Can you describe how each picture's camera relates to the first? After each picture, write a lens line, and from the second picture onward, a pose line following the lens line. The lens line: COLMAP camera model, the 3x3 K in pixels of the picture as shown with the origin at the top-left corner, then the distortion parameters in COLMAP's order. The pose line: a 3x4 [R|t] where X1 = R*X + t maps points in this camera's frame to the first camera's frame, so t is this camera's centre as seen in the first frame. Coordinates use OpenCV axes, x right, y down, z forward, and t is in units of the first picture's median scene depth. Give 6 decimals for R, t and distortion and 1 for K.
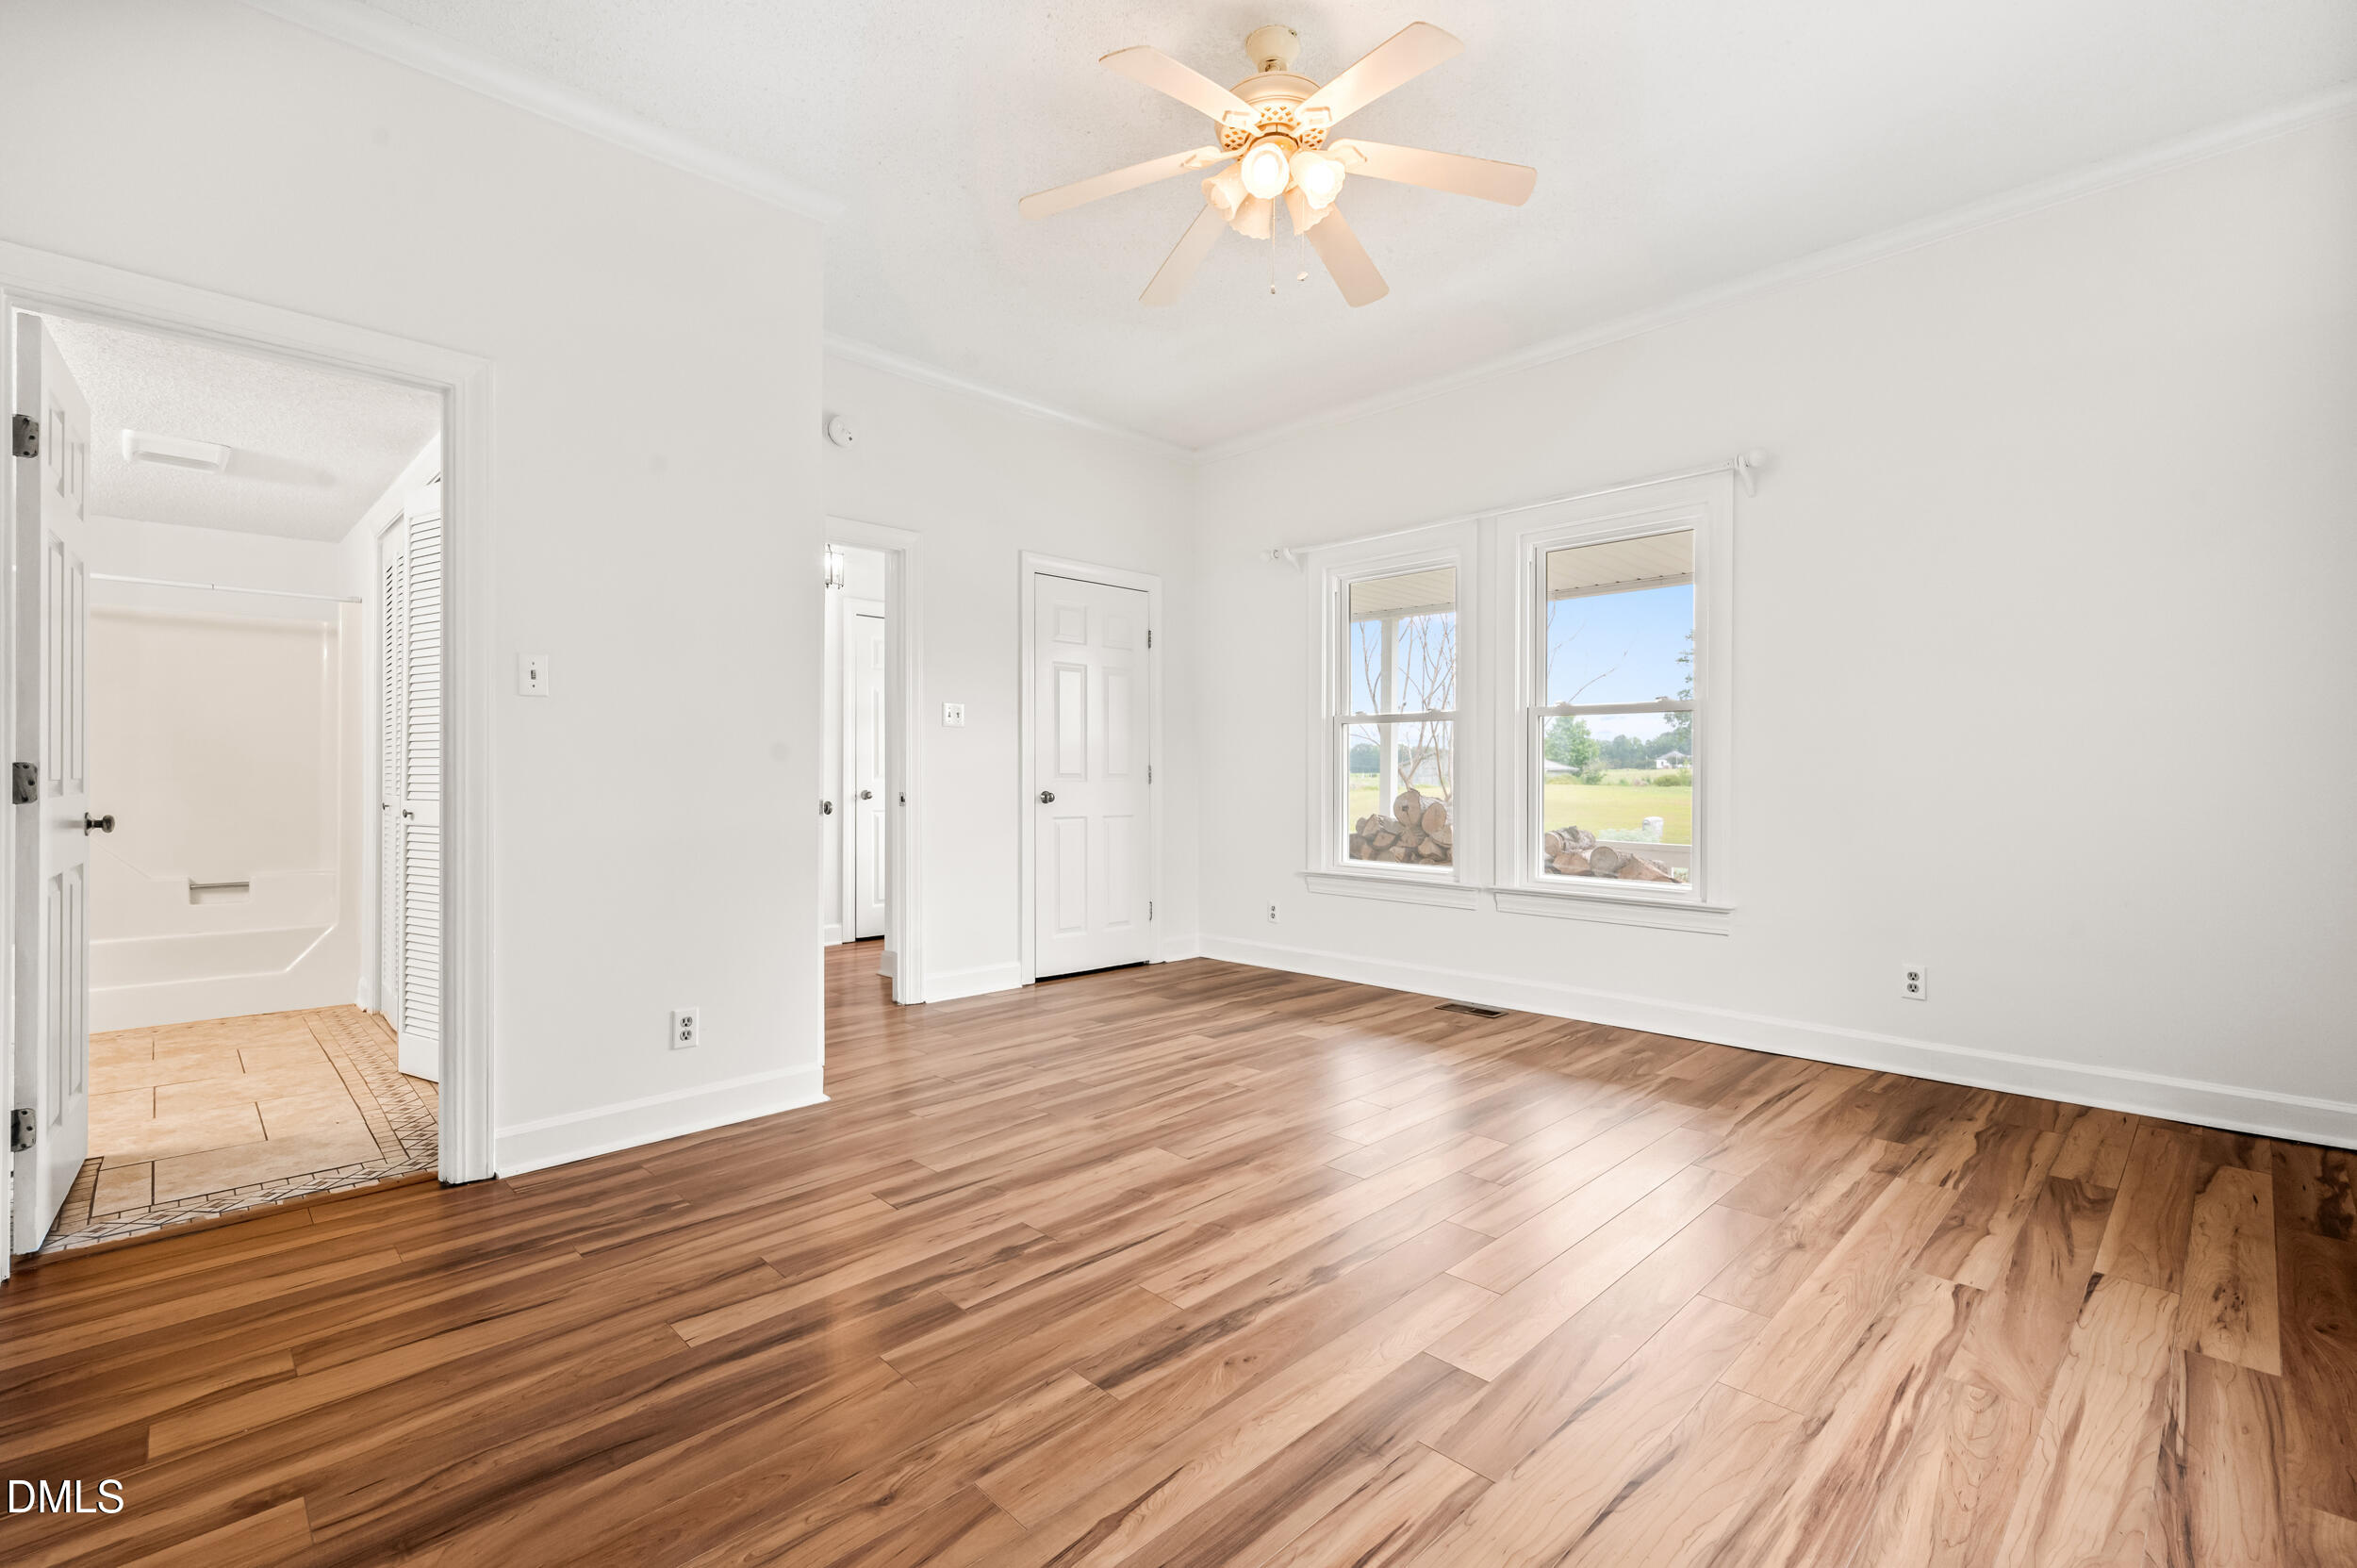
lens RADIAL K [[1091.0, 0, 1178.5], [0, 1091.0, 784.0], [0, 0, 1]] dist [0.000638, -0.000133]
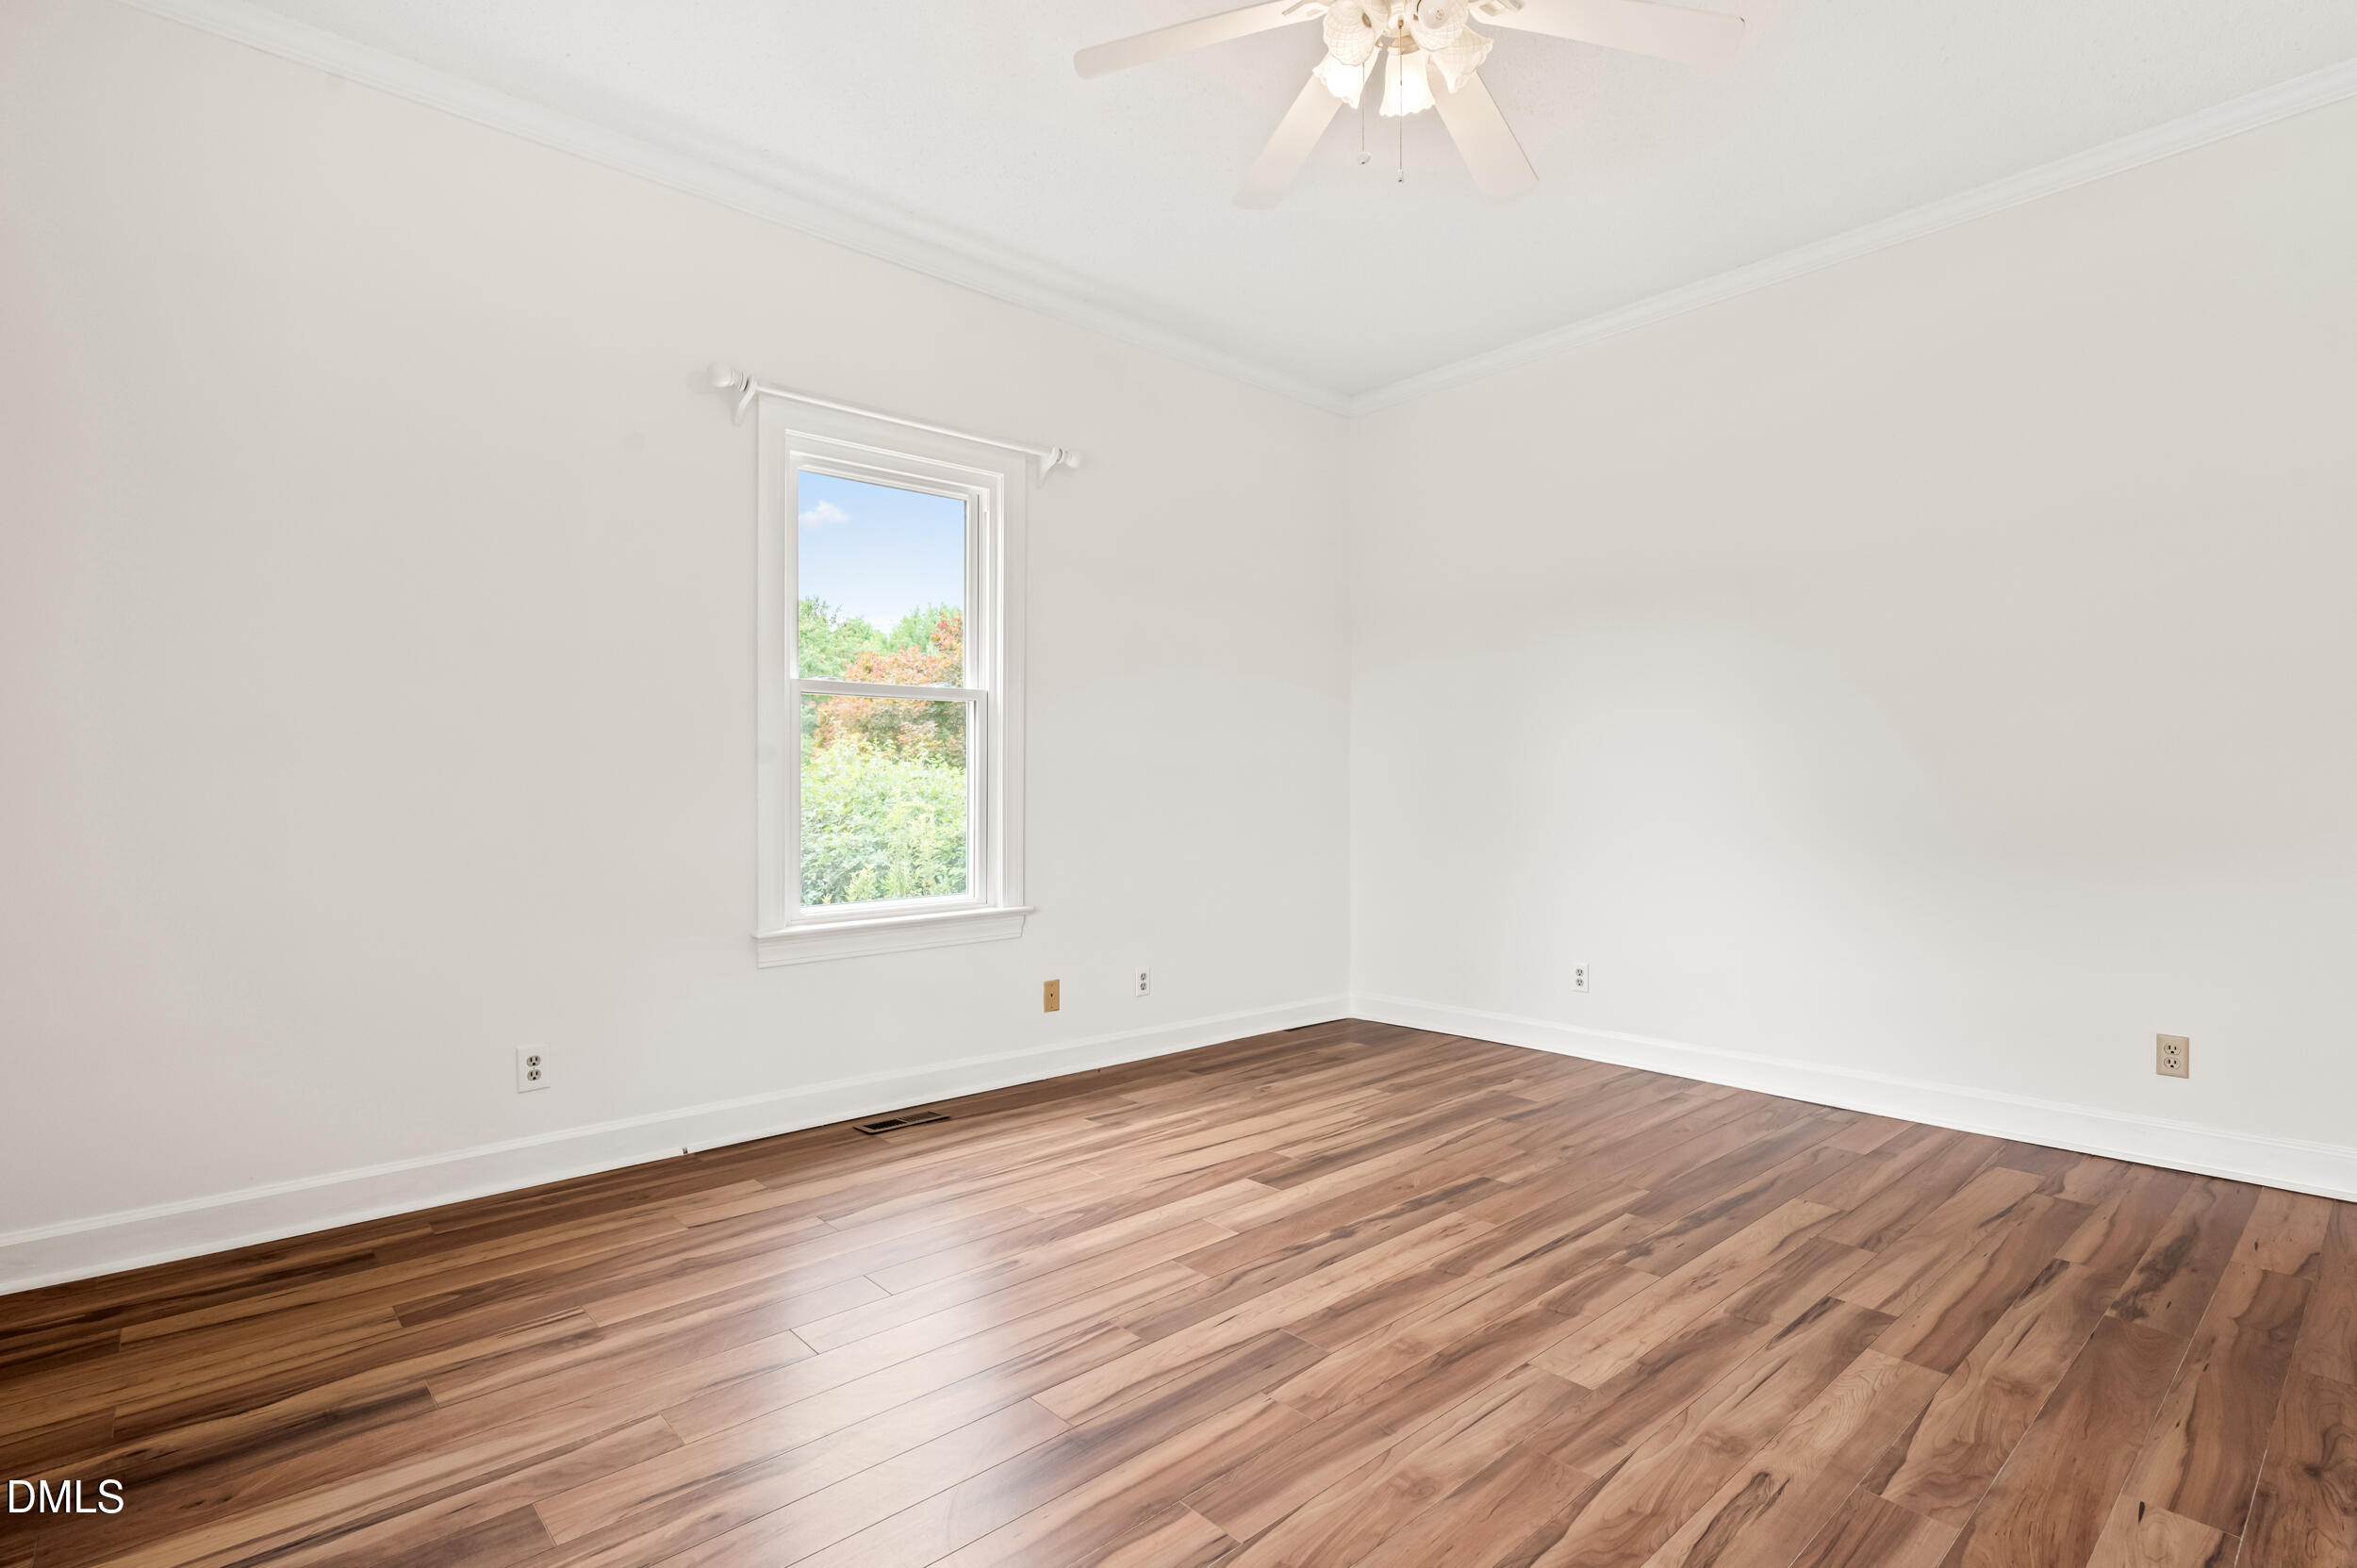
lens RADIAL K [[1091.0, 0, 1178.5], [0, 1091.0, 784.0], [0, 0, 1]] dist [0.000638, -0.000133]
pose [[-0.998408, 0.011646, 0.055194, 0.218736], [0.011841, 0.999925, 0.003209, -0.032108], [-0.055153, 0.003857, -0.998470, 1.986152]]
